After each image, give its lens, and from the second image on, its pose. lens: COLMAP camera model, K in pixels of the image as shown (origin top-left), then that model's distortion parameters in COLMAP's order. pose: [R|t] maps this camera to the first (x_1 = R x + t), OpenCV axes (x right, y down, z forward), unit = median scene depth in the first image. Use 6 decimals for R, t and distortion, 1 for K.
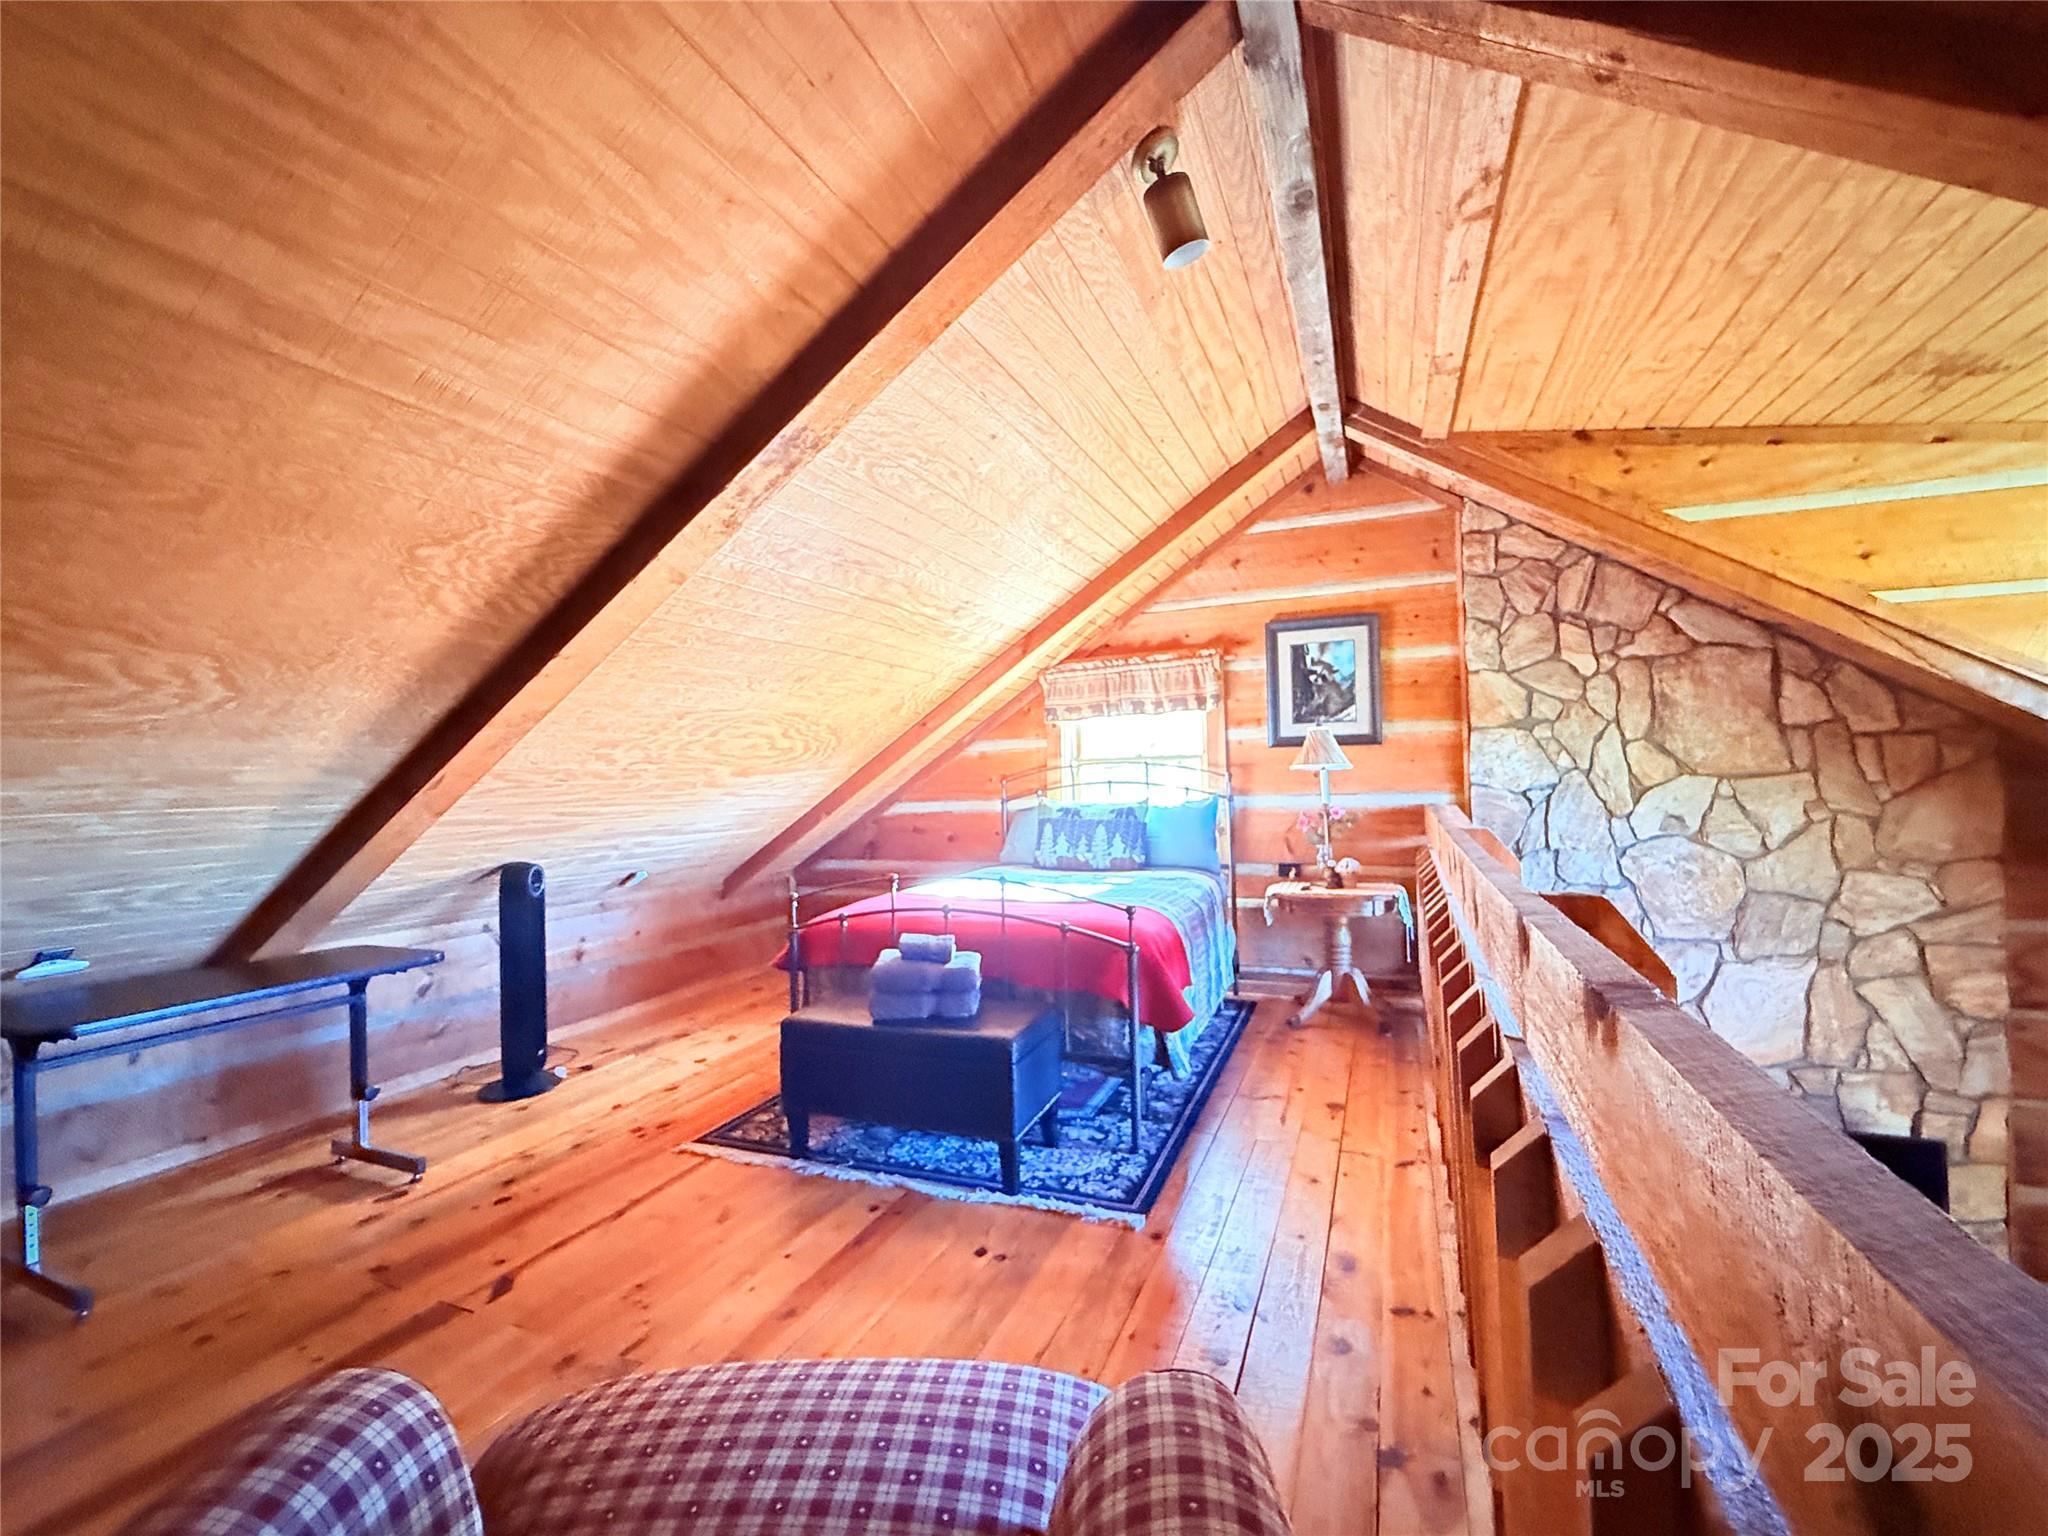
lens RADIAL K [[844.4, 0, 1035.1], [0, 844.4, 768.4], [0, 0, 1]] dist [-0.000834, -0.000339]
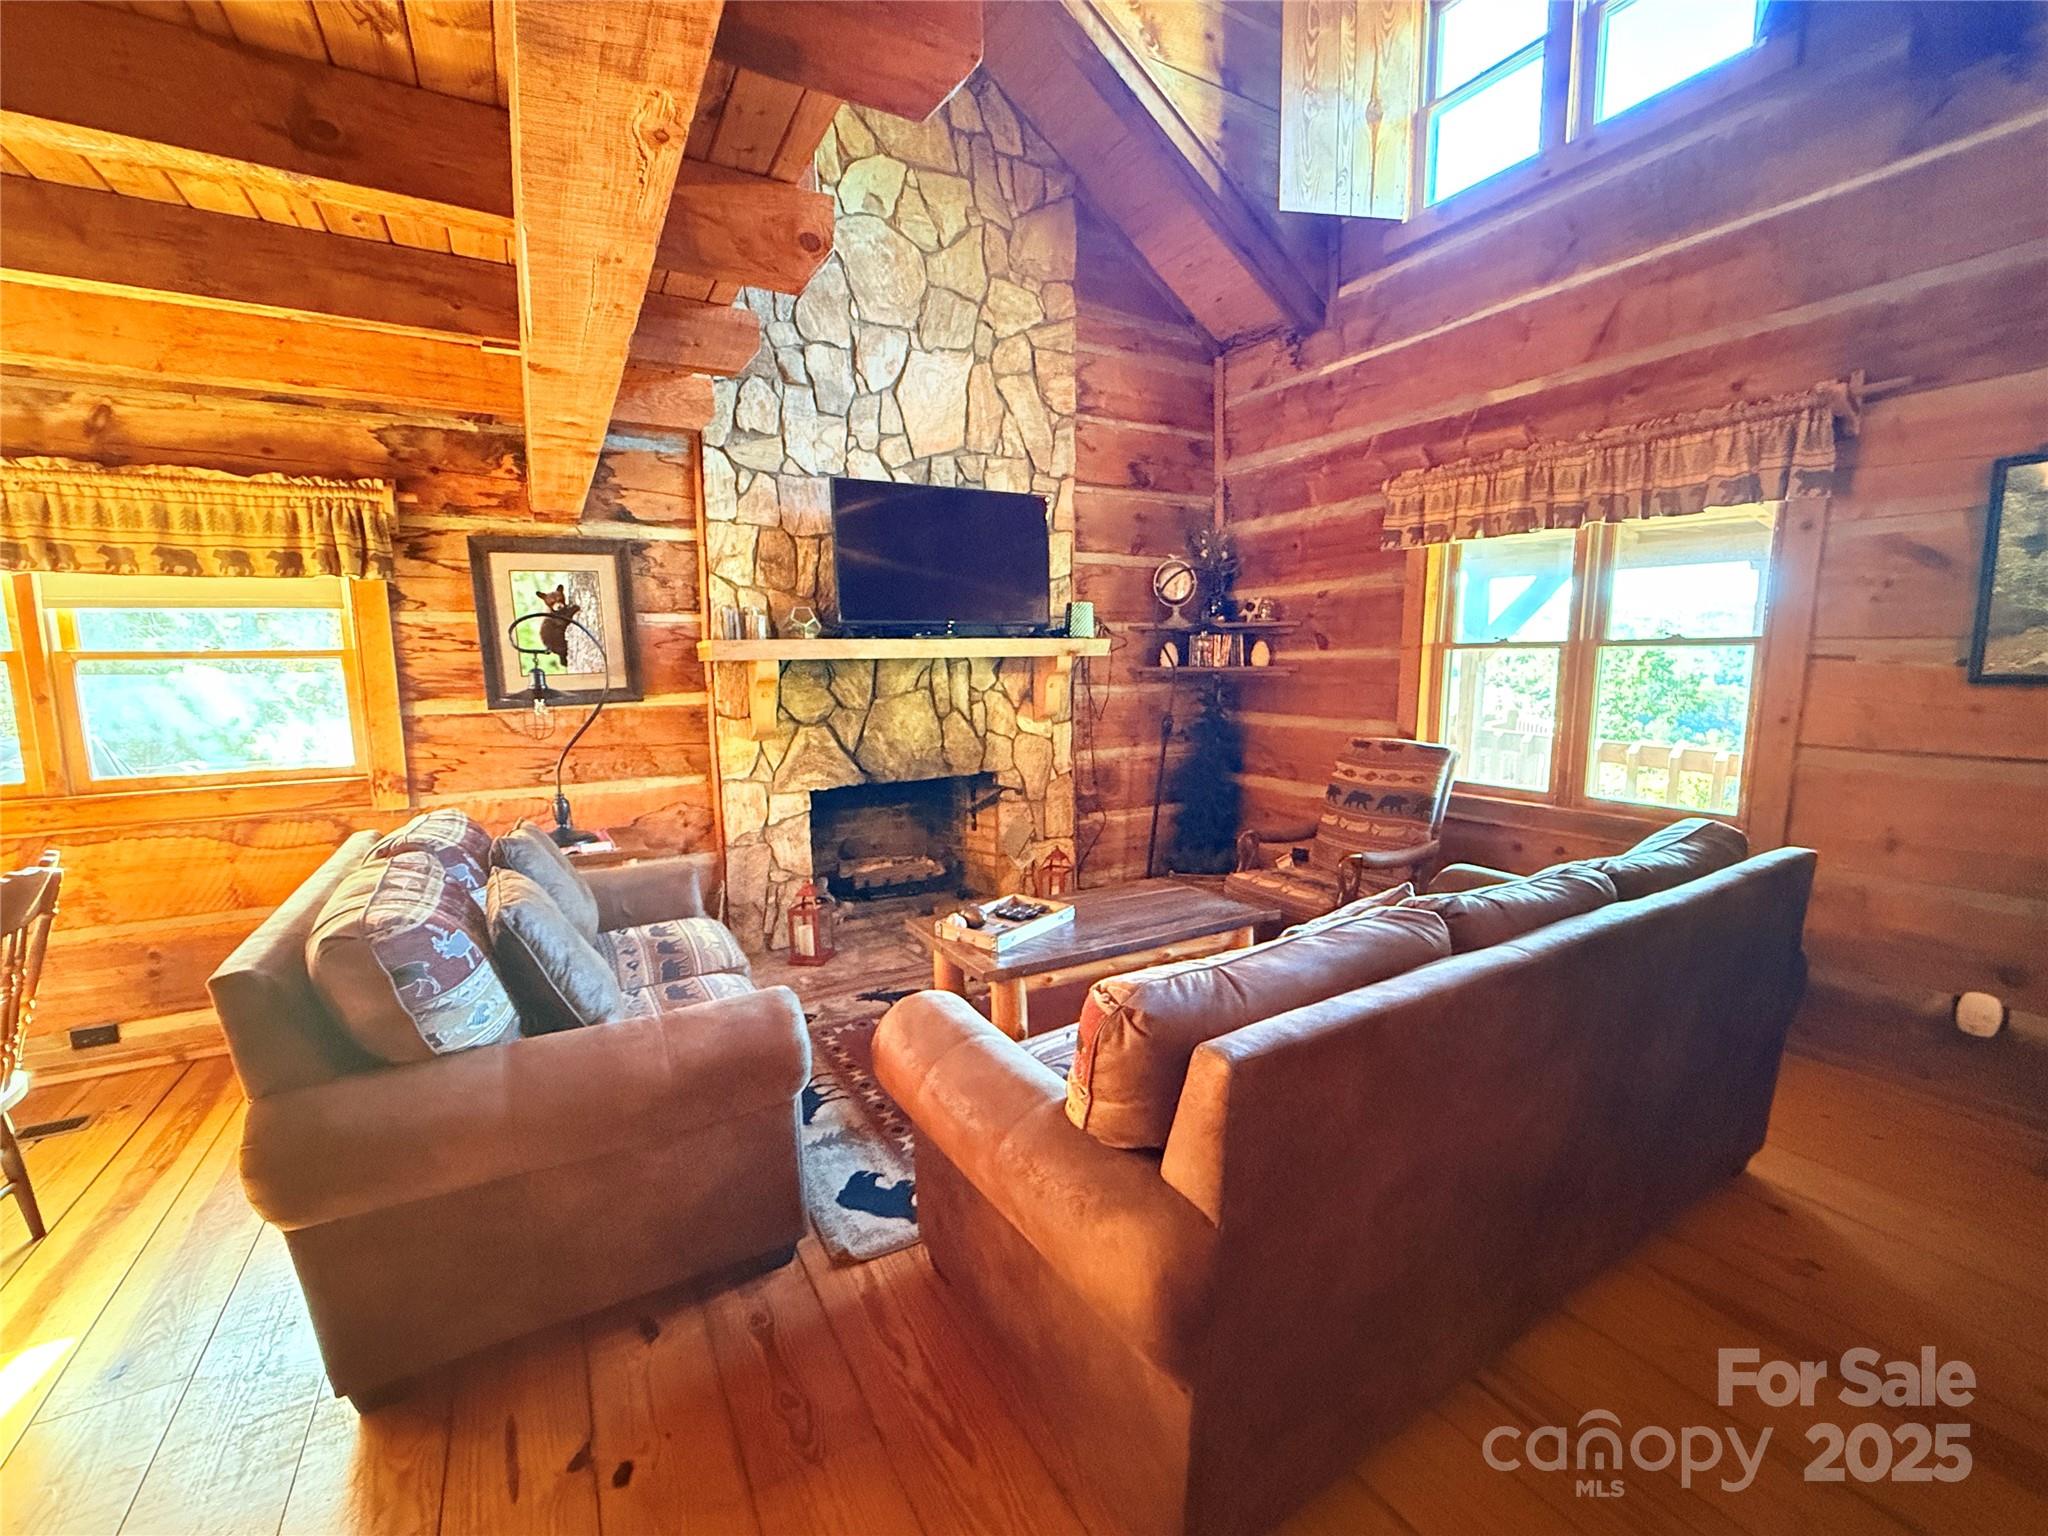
lens RADIAL K [[850.4, 0, 1022.7], [0, 850.4, 767.4], [0, 0, 1]] dist [-0.002019, 0.000051]
pose [[0.613749, -0.086379, 0.784762, 0.012979], [-0.011460, 0.992917, 0.118254, 0.614805], [-0.789418, -0.081572, 0.608412, 0.189400]]
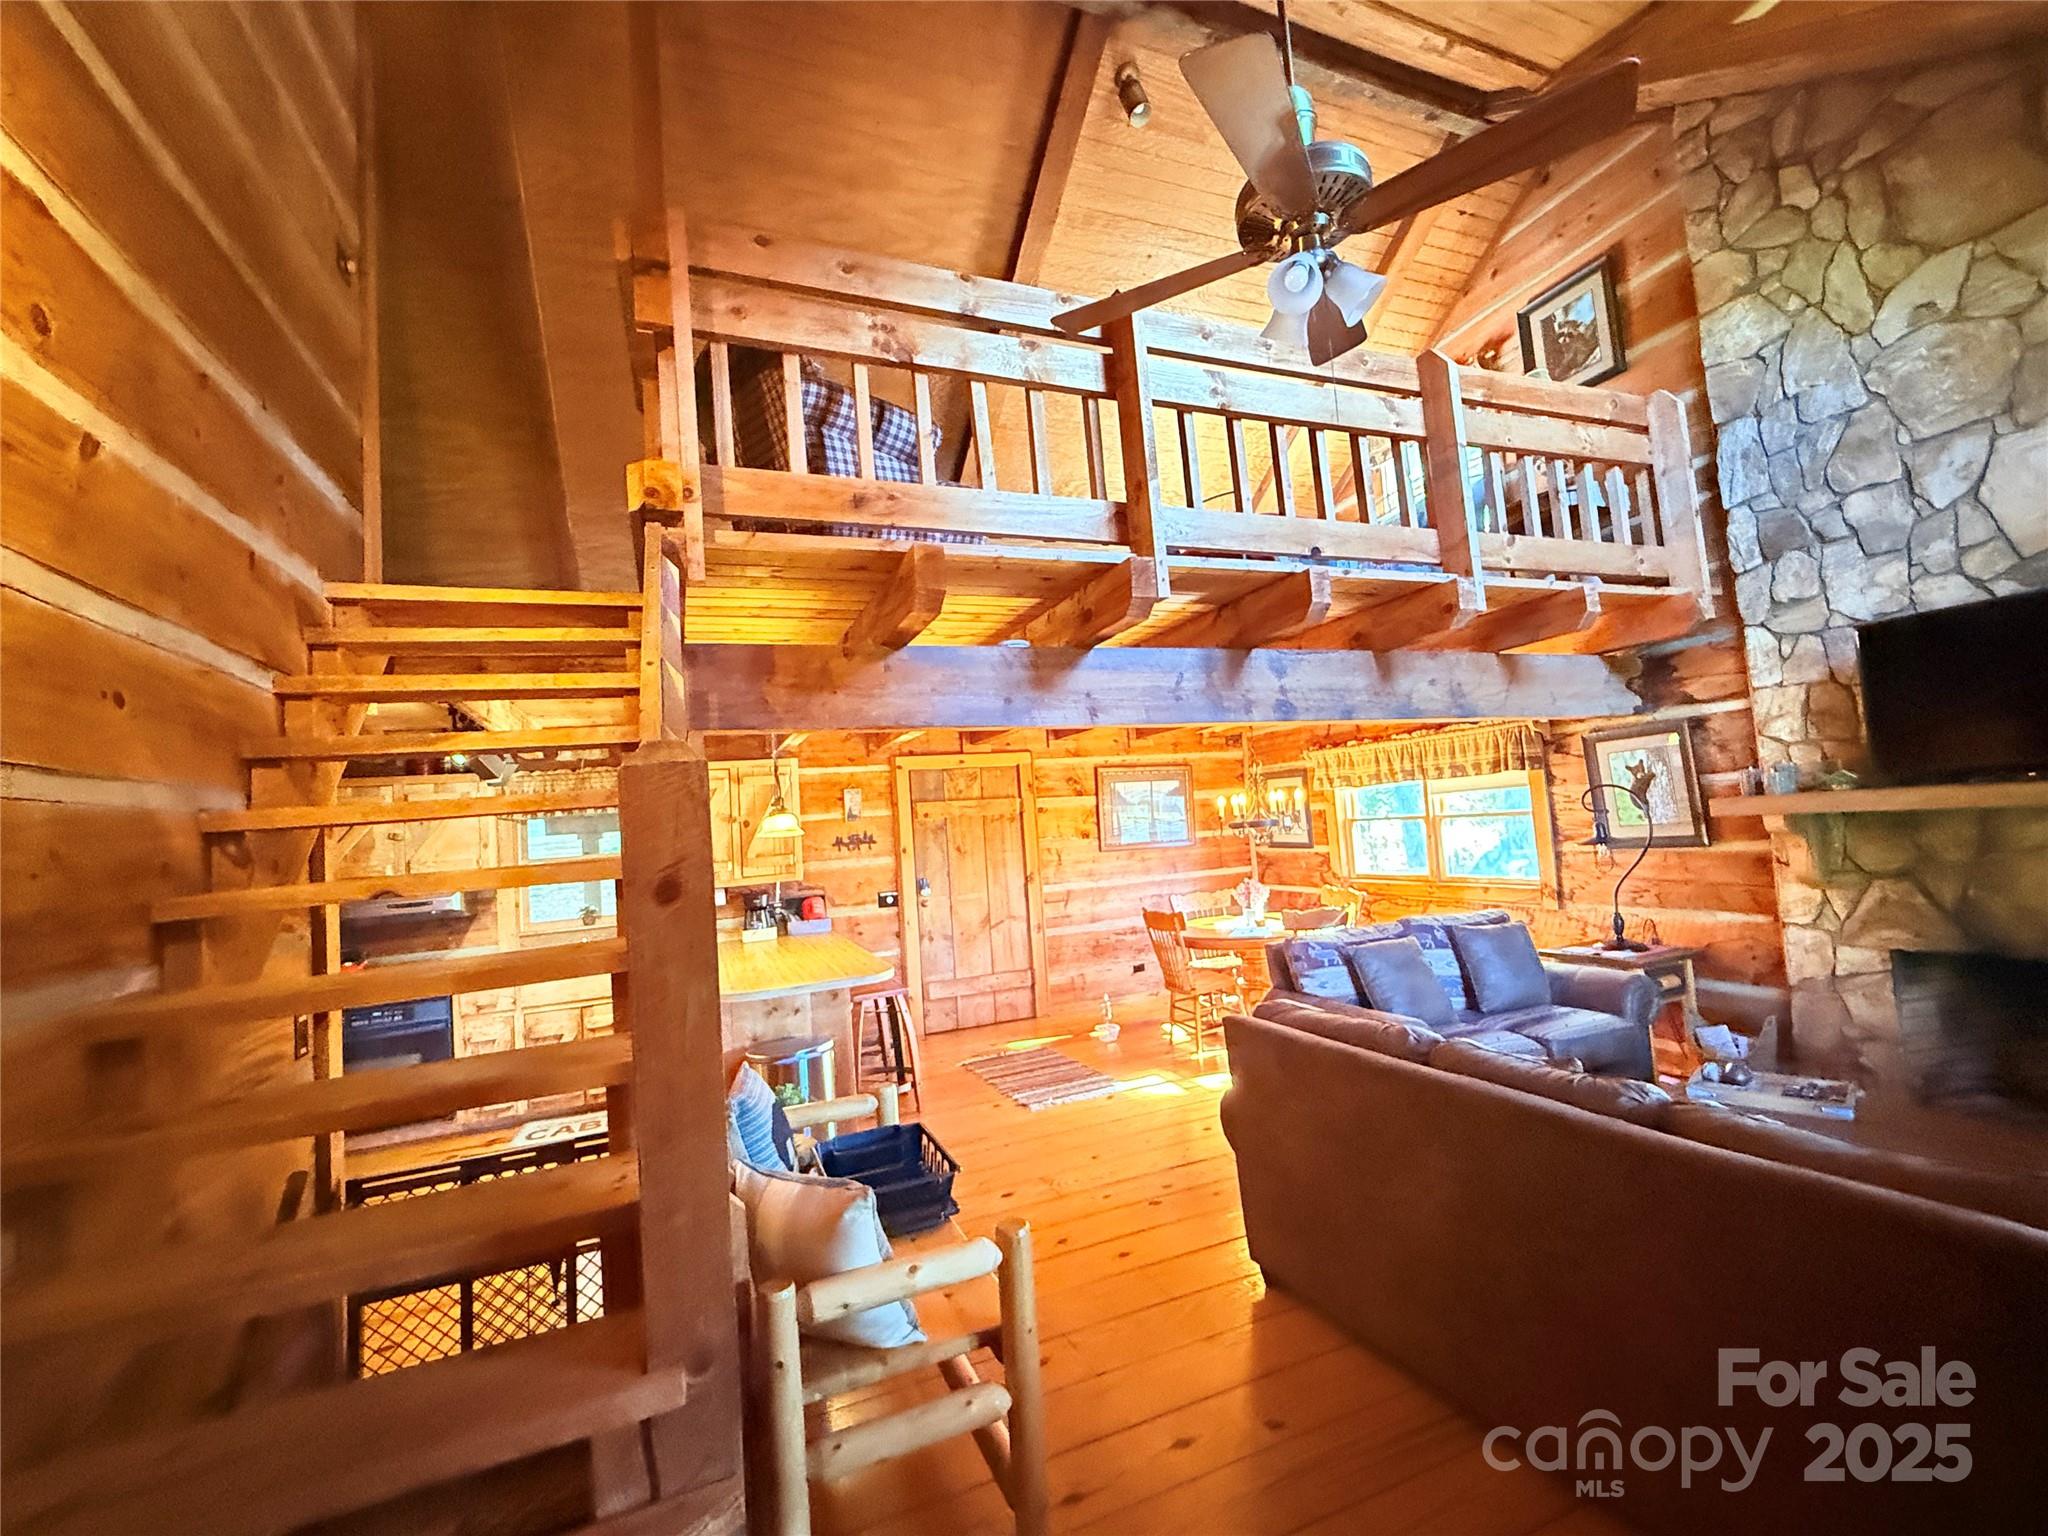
lens RADIAL K [[853.6, 0, 1033.7], [0, 853.6, 767.5], [0, 0, 1]] dist [-0.000868, -0.000436]
pose [[0.703324, -0.072534, -0.707159, 0.698671], [0.061070, 0.997268, -0.041552, 0.543110], [0.708241, -0.013961, 0.705833, -0.356633]]
